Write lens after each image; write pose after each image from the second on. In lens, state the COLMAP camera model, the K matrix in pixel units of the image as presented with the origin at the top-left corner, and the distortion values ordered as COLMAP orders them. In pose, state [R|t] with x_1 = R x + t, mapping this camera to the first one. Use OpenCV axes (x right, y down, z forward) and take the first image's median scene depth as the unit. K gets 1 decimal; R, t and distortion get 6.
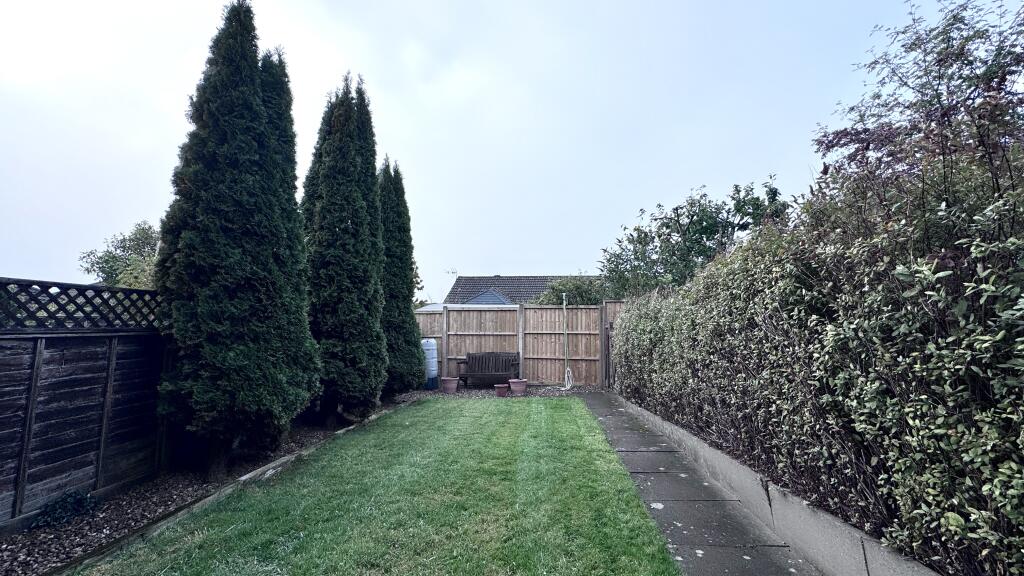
lens RADIAL K [[409.2, 0, 512.7], [0, 409.2, 289.9], [0, 0, 1]] dist [-0.003700, -0.000111]
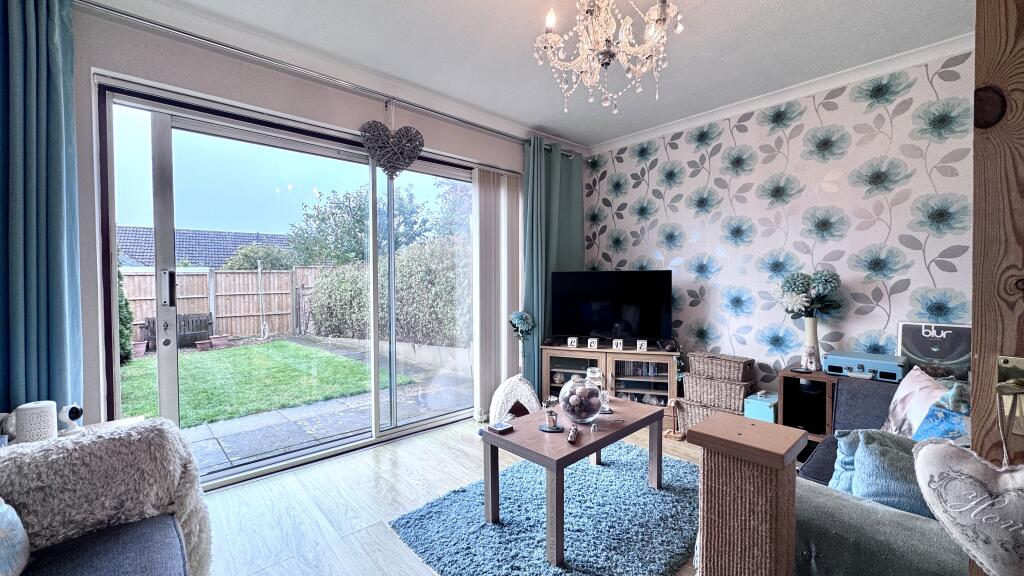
lens RADIAL K [[451.3, 0, 511.7], [0, 451.3, 288.3], [0, 0, 1]] dist [-0.000202, -0.000007]
pose [[0.689264, -0.033241, 0.723747, -0.325172], [-0.042981, 0.995312, 0.086646, -0.056838], [-0.723234, -0.090830, 0.684604, -0.444784]]
